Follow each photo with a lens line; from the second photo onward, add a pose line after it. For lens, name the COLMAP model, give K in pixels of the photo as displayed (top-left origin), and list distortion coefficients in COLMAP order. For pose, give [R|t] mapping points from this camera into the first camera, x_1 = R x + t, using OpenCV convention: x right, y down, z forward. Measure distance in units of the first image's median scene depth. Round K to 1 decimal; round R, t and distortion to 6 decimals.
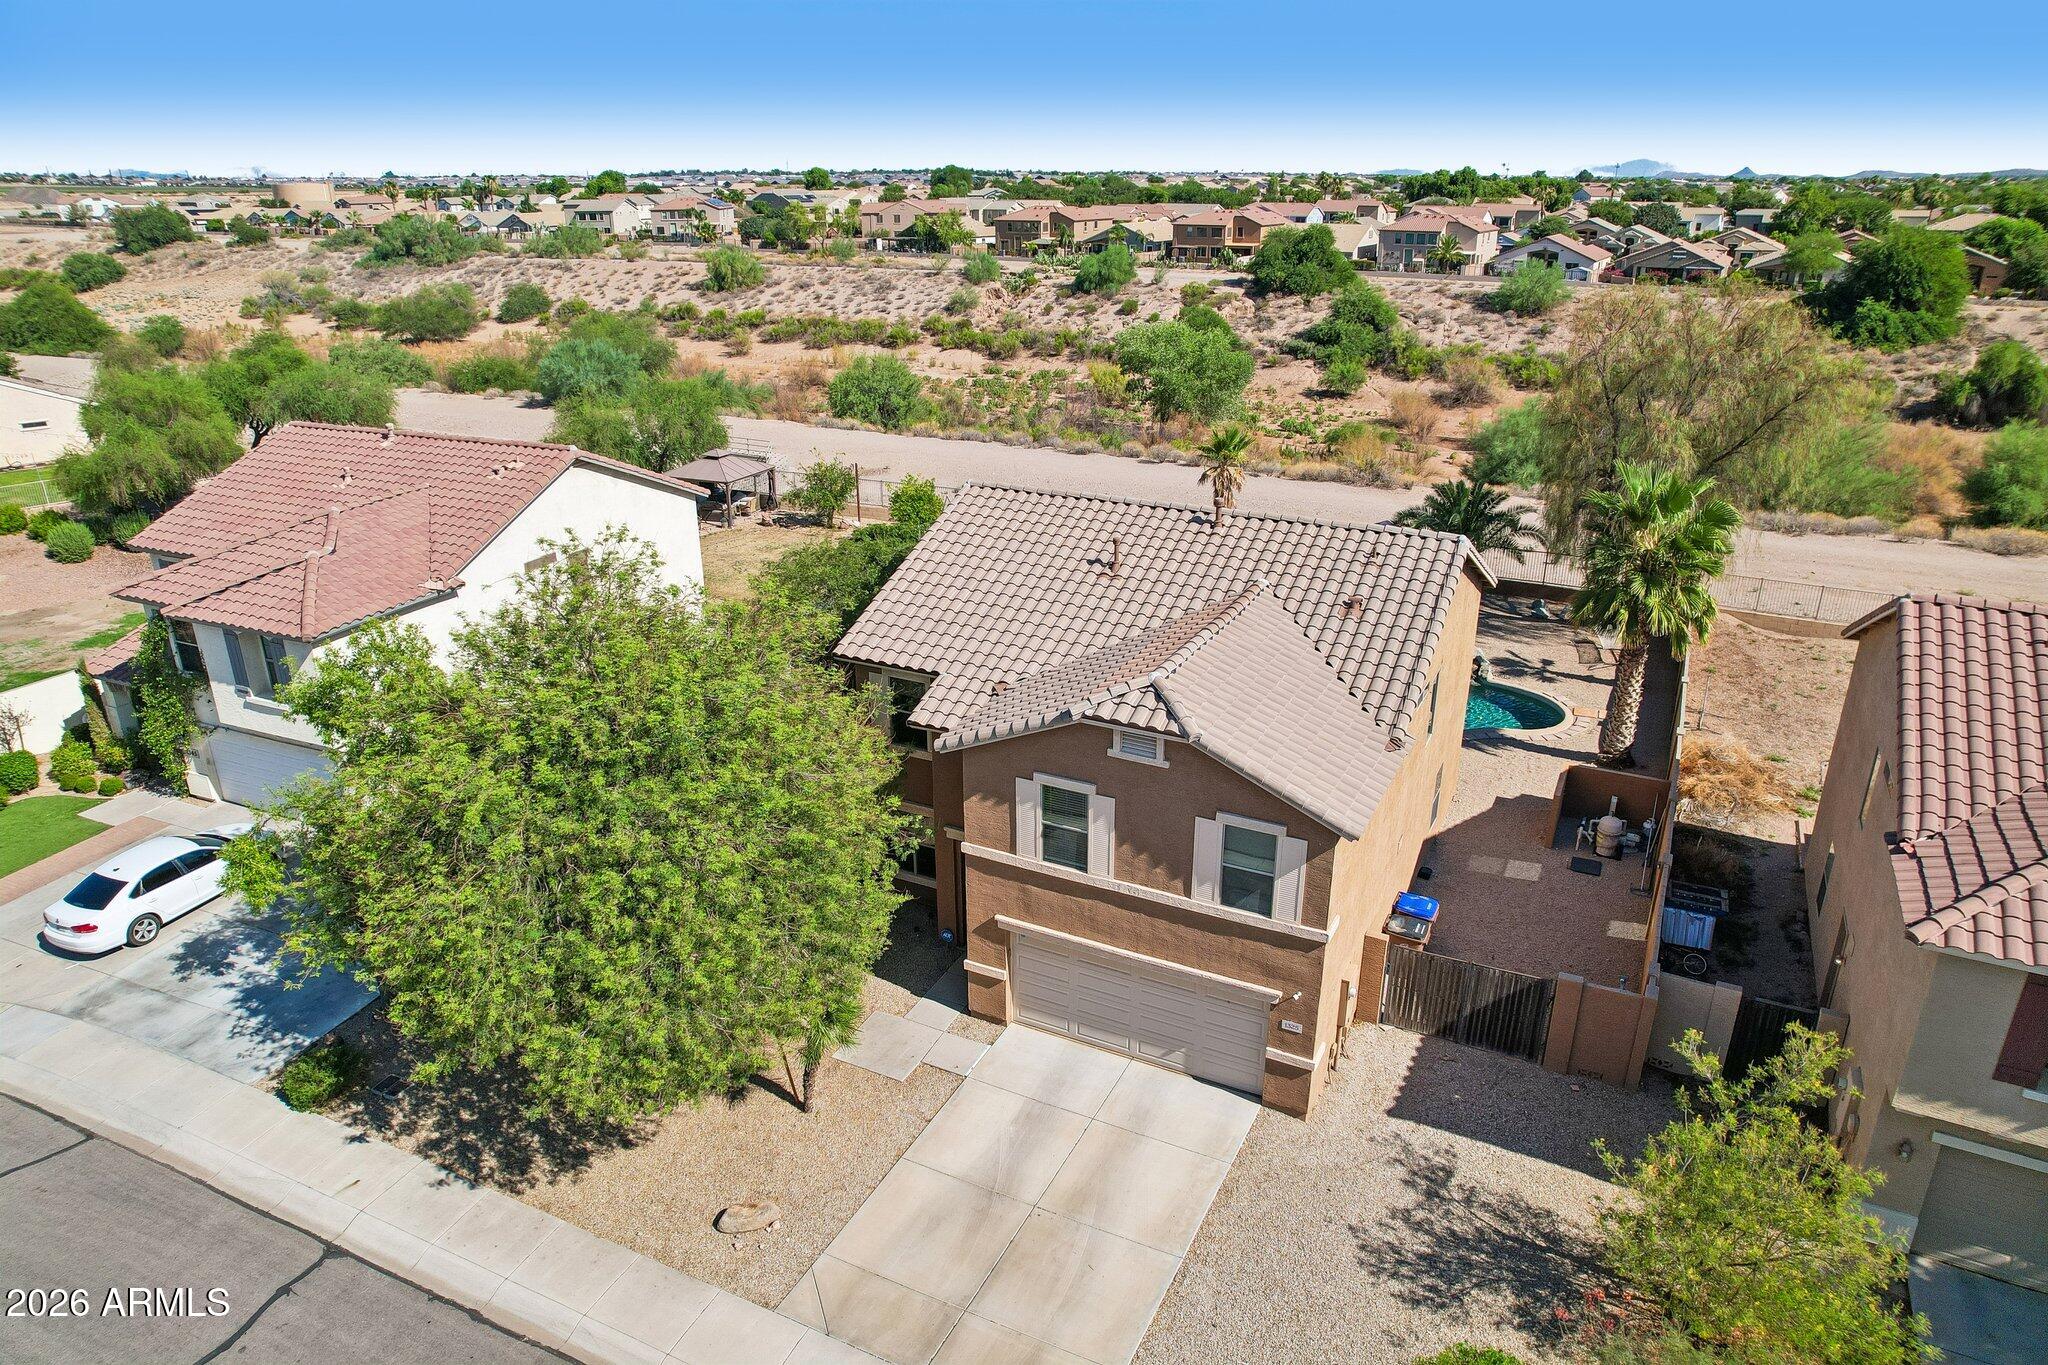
lens RADIAL K [[1306.3, 0, 1025.0], [0, 1306.3, 688.0], [0, 0, 1]] dist [-0.075379, 0.066836]
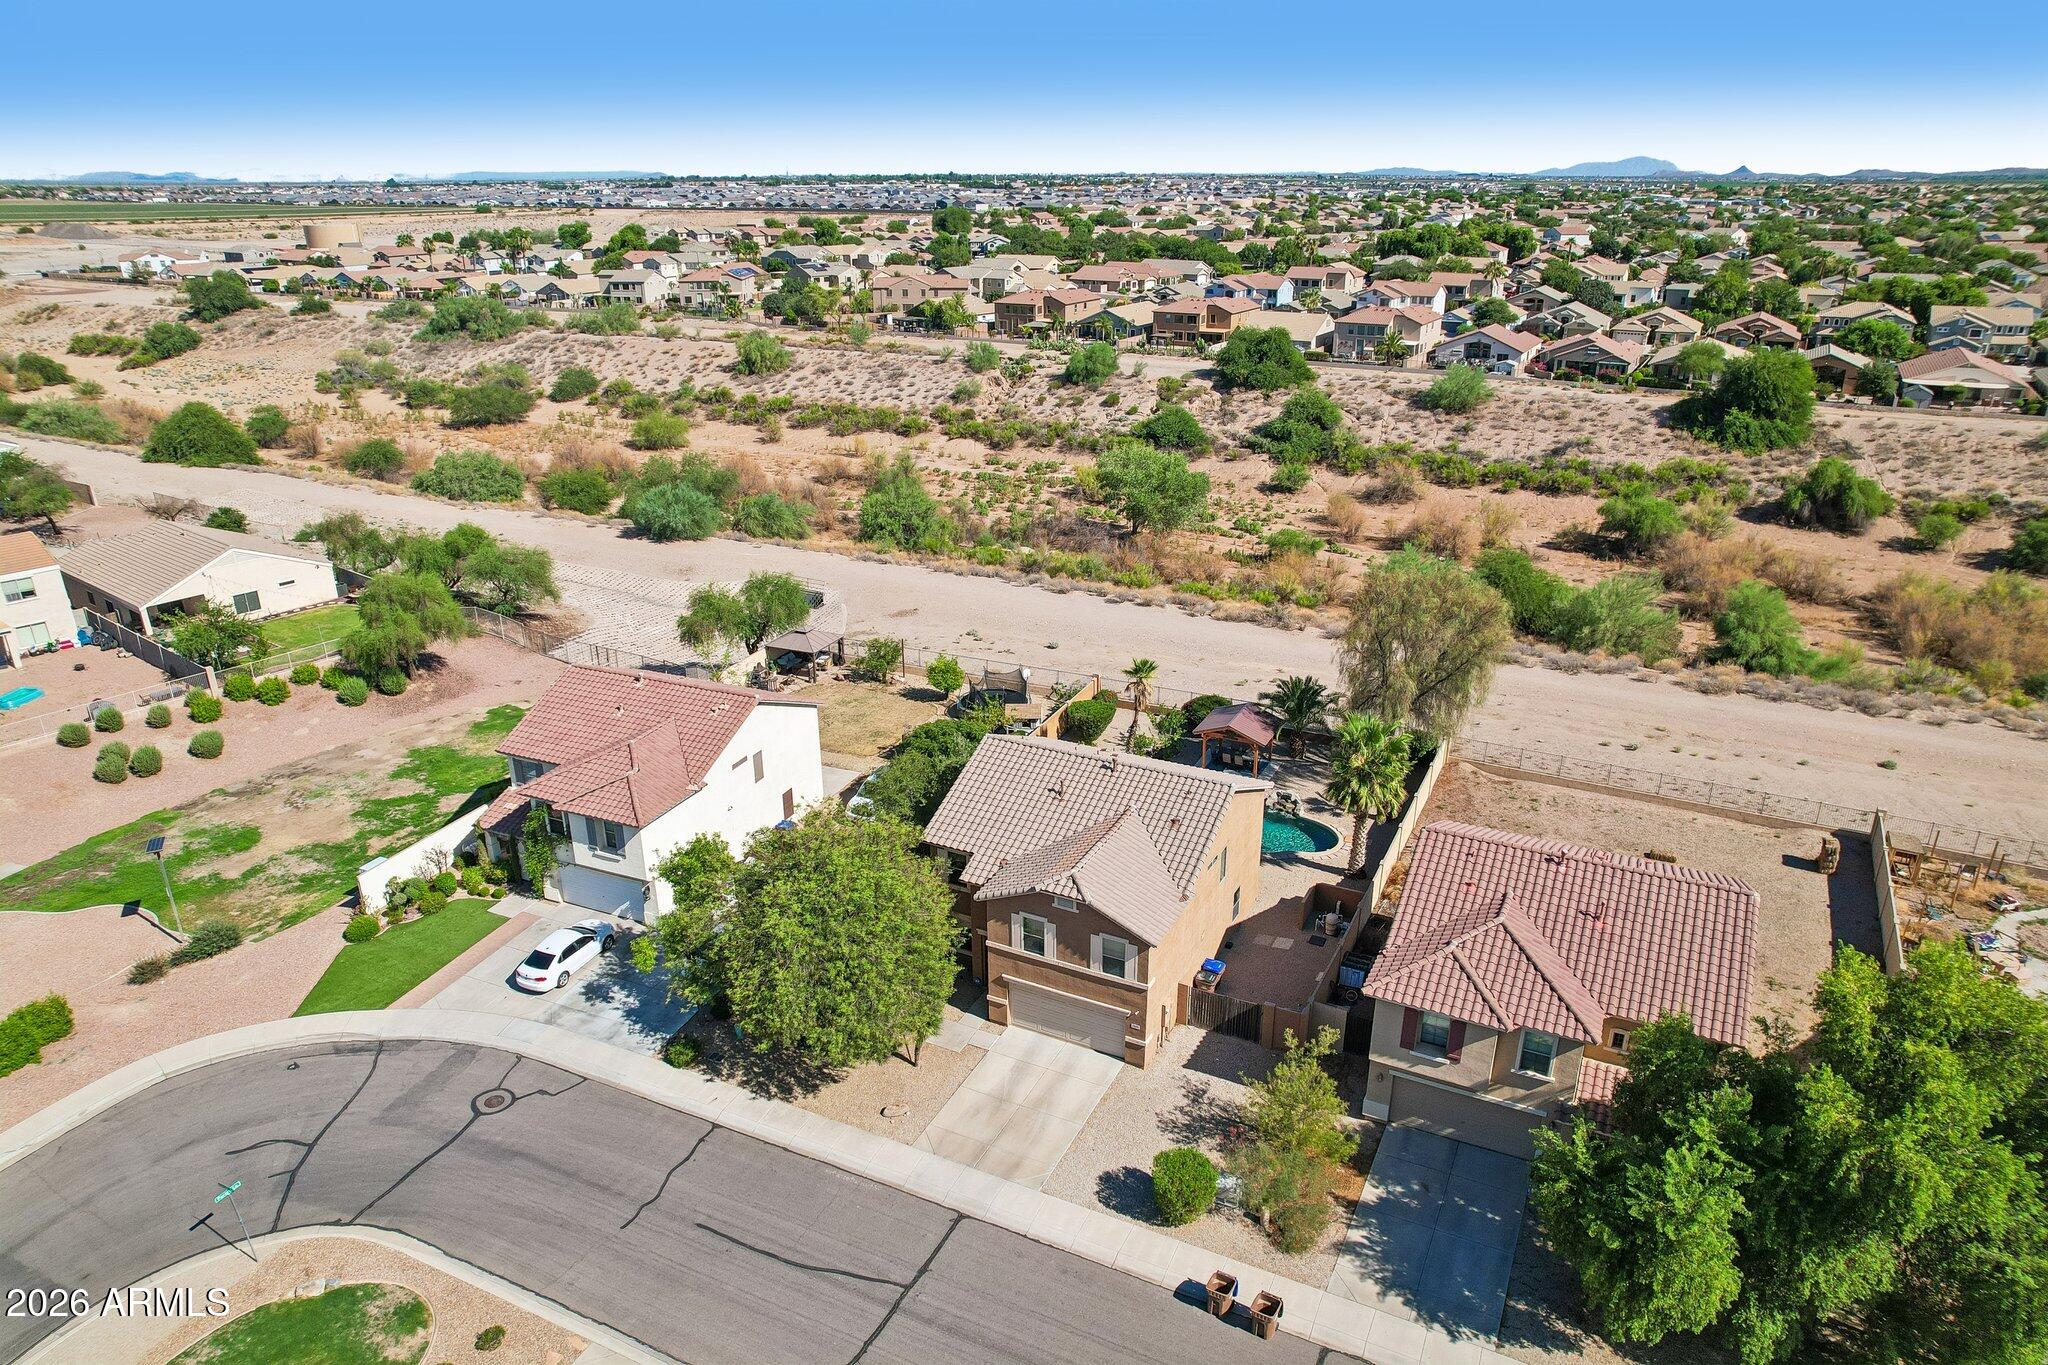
lens RADIAL K [[1306.3, 0, 1025.0], [0, 1306.3, 688.0], [0, 0, 1]] dist [-0.075379, 0.066836]
pose [[0.999994, -0.003423, 0.000398, 0.002679], [0.003423, 0.999994, 0.000245, -0.050533], [-0.000399, -0.000244, 1.000000, -0.193438]]
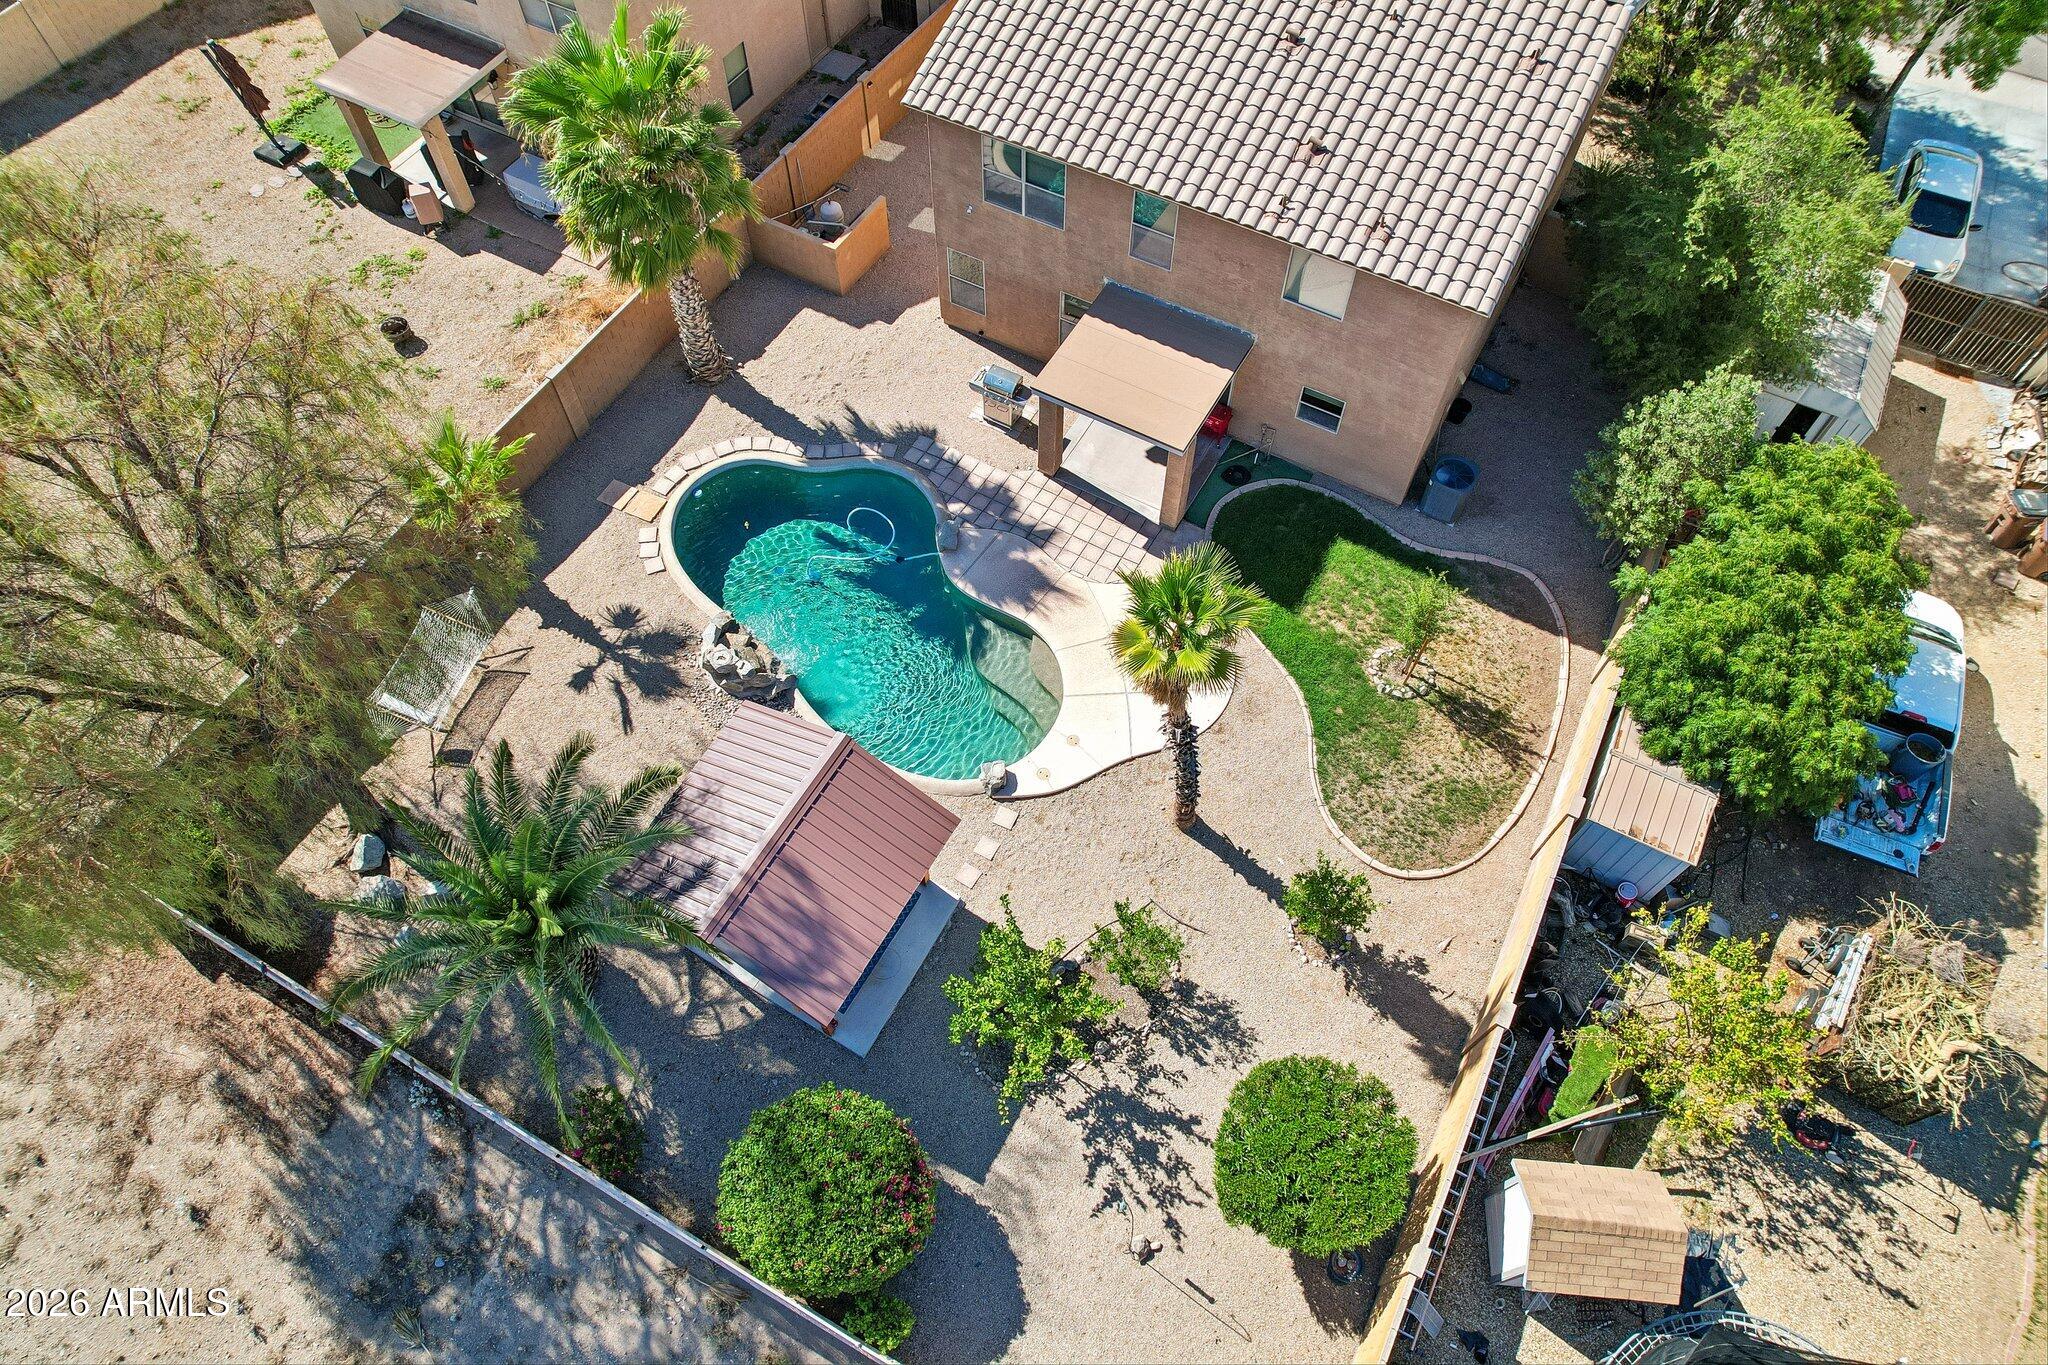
lens RADIAL K [[1308.6, 0, 1028.5], [0, 1308.6, 684.3], [0, 0, 1]] dist [-0.077807, 0.063839]
pose [[-0.999236, -0.033527, 0.020061, 0.060254], [0.014104, 0.169297, 0.985464, -0.179733], [-0.036436, 0.984995, -0.168694, 0.337037]]
